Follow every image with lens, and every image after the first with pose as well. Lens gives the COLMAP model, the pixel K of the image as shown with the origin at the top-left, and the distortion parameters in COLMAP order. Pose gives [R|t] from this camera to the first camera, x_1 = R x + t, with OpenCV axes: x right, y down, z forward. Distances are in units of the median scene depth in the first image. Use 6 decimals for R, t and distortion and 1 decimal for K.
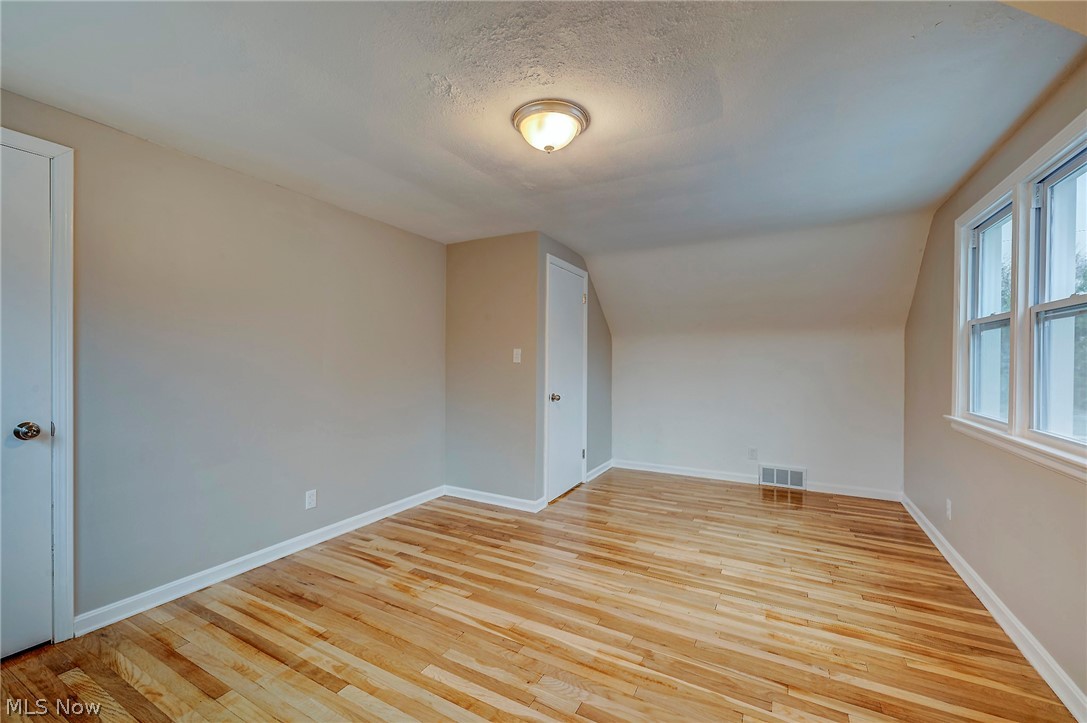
lens RADIAL K [[457.4, 0, 530.6], [0, 457.4, 362.1], [0, 0, 1]] dist [-0.001182, 0.000133]
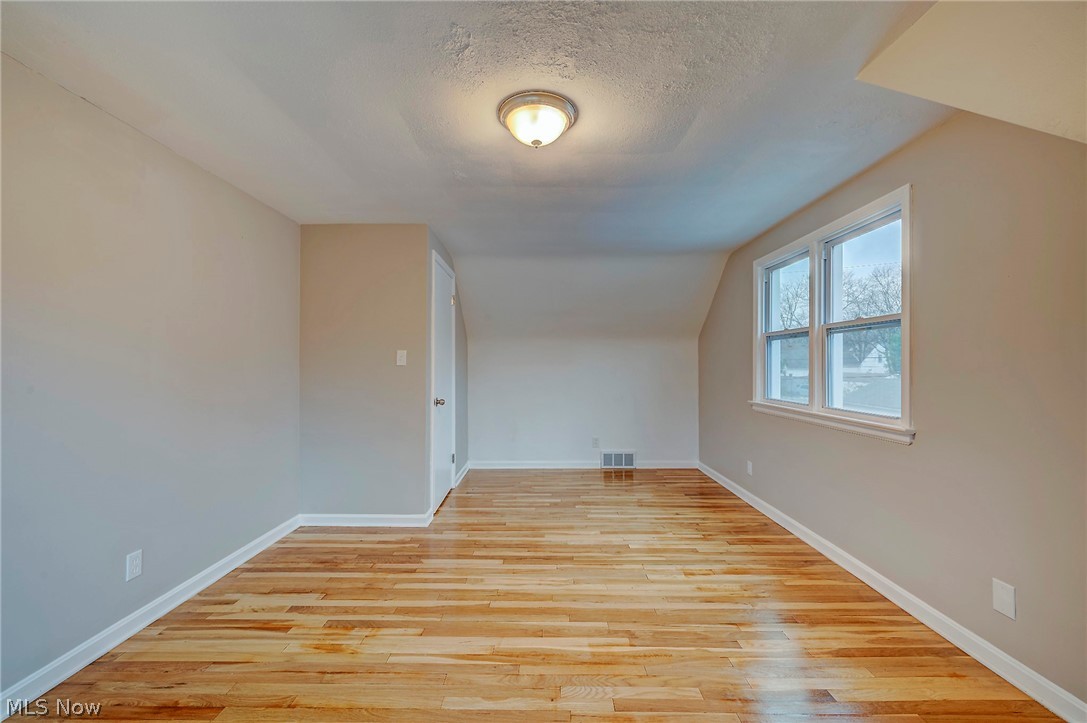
lens RADIAL K [[442.9, 0, 556.9], [0, 442.9, 362.0], [0, 0, 1]] dist [-0.002050, 0.000076]
pose [[0.873819, -0.003322, 0.486240, -0.249639], [0.007159, 0.999956, -0.006033, 0.002664], [-0.486199, 0.008753, 0.873805, 0.106017]]
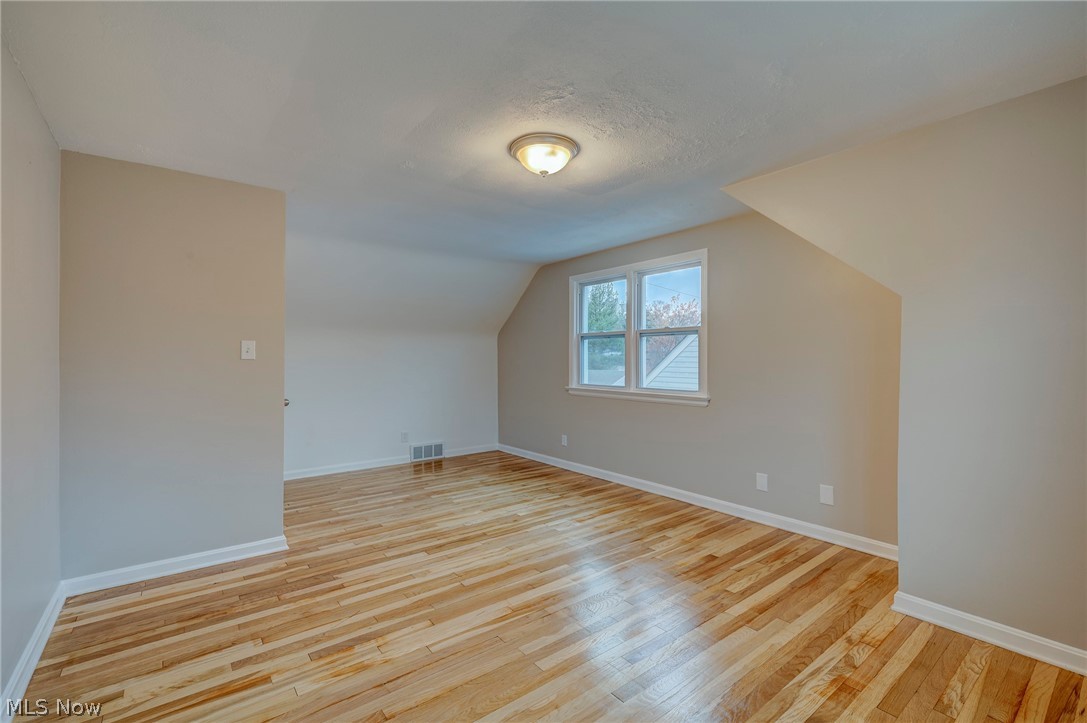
lens RADIAL K [[442.9, 0, 556.9], [0, 442.9, 362.0], [0, 0, 1]] dist [-0.002050, 0.000076]
pose [[0.404398, -0.014782, 0.914463, -0.636754], [0.007004, 0.999890, 0.013065, -0.000949], [-0.914556, 0.001121, 0.404457, 0.340376]]
